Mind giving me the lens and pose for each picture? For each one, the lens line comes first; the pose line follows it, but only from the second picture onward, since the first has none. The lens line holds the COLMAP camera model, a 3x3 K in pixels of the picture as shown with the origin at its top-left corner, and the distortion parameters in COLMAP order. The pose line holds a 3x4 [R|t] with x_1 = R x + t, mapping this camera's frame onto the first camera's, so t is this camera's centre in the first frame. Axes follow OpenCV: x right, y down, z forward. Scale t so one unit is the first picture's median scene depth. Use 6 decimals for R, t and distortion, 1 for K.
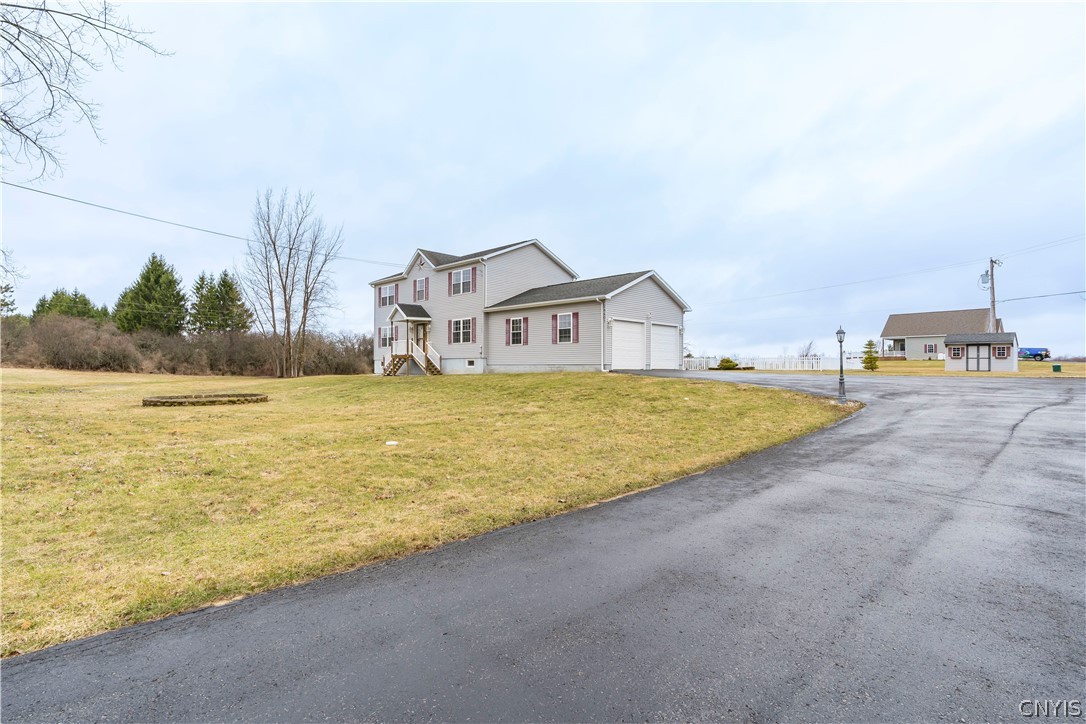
lens RADIAL K [[531.4, 0, 533.6], [0, 531.4, 364.8], [0, 0, 1]] dist [0.005194, 0.001144]
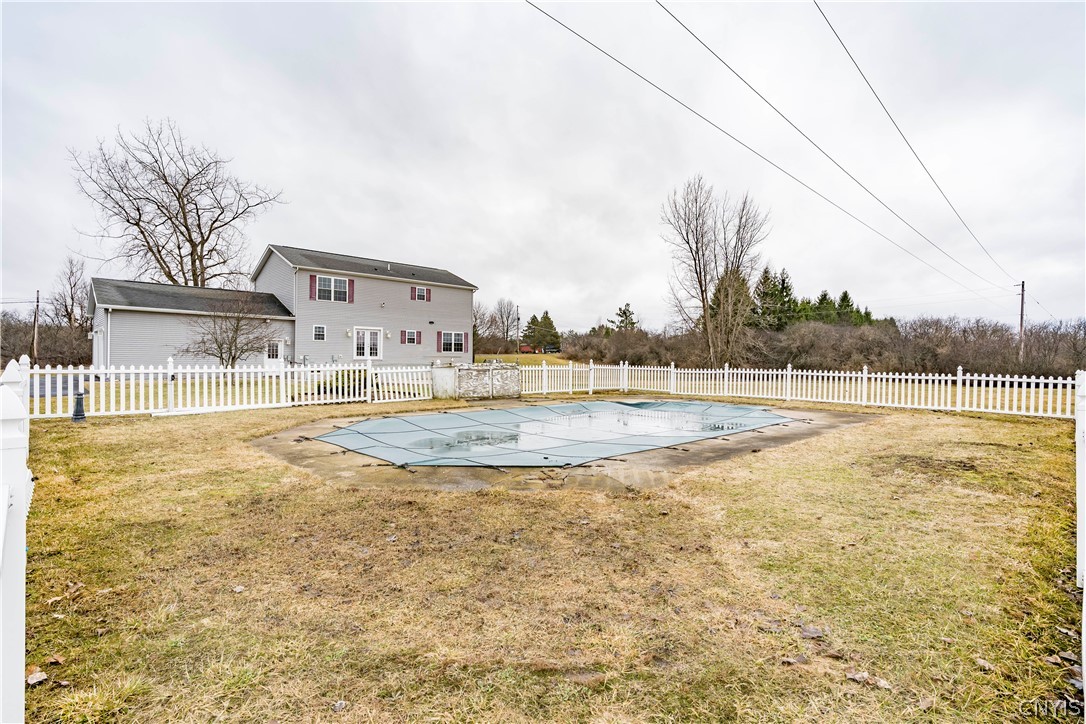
lens RADIAL K [[531.4, 0, 537.8], [0, 531.4, 356.3], [0, 0, 1]] dist [0.005194, 0.001144]
pose [[0.002736, 0.003182, 0.999991, -1.371184], [-0.007826, 0.999964, -0.003161, -0.029985], [-0.999966, -0.007818, 0.002761, 0.828767]]
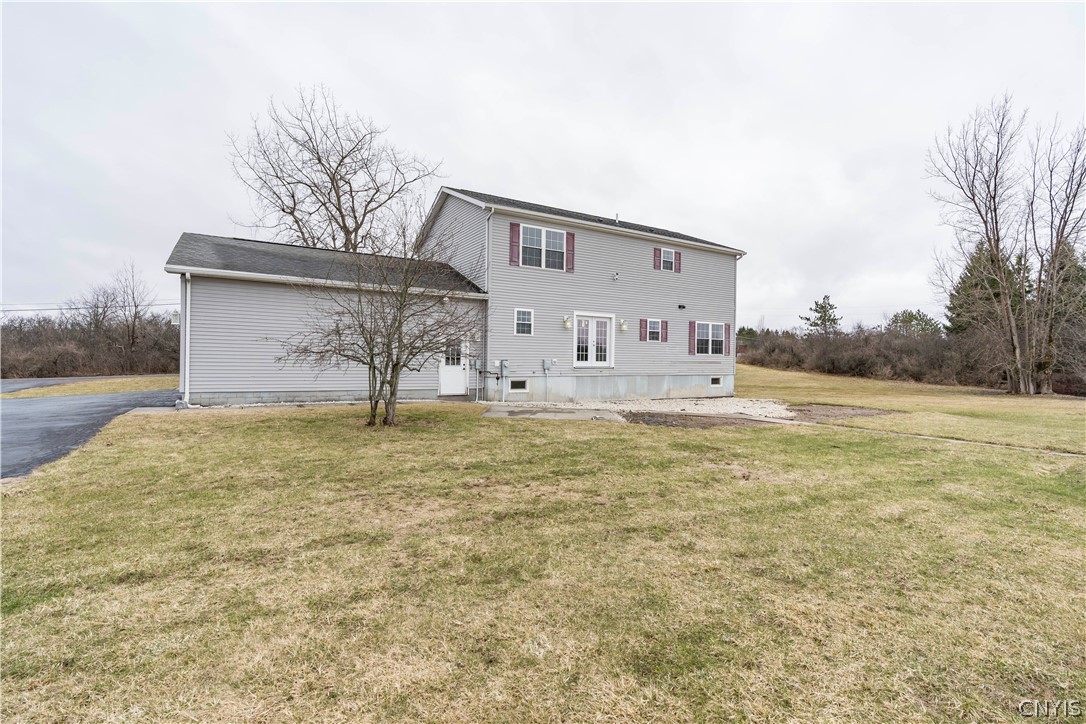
lens RADIAL K [[504.7, 0, 539.4], [0, 504.7, 357.7], [0, 0, 1]] dist [-0.010576, 0.000894]
pose [[0.224961, 0.008317, 0.974332, -0.902724], [-0.009160, 0.999937, -0.006421, -0.030735], [-0.974325, -0.007480, 0.225023, 1.105124]]
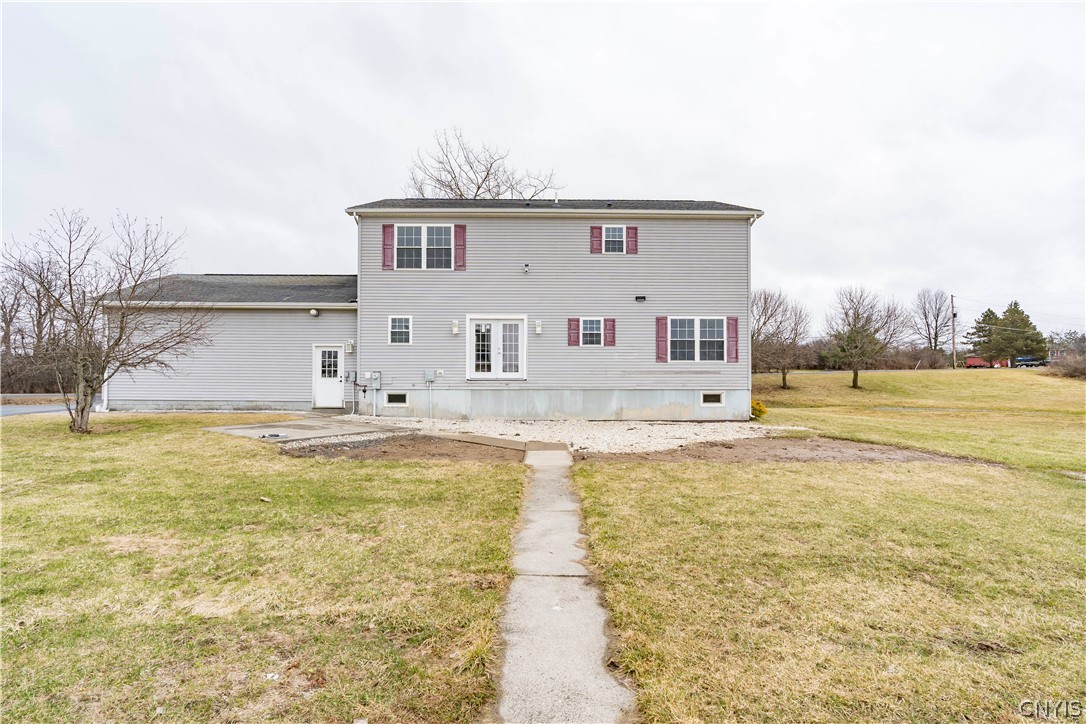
lens RADIAL K [[504.7, 0, 538.2], [0, 504.7, 362.0], [0, 0, 1]] dist [-0.010576, 0.000894]
pose [[0.687765, 0.020352, 0.725648, -0.631963], [-0.000220, 0.999613, -0.027827, -0.026823], [-0.725933, 0.018979, 0.687503, 0.789566]]
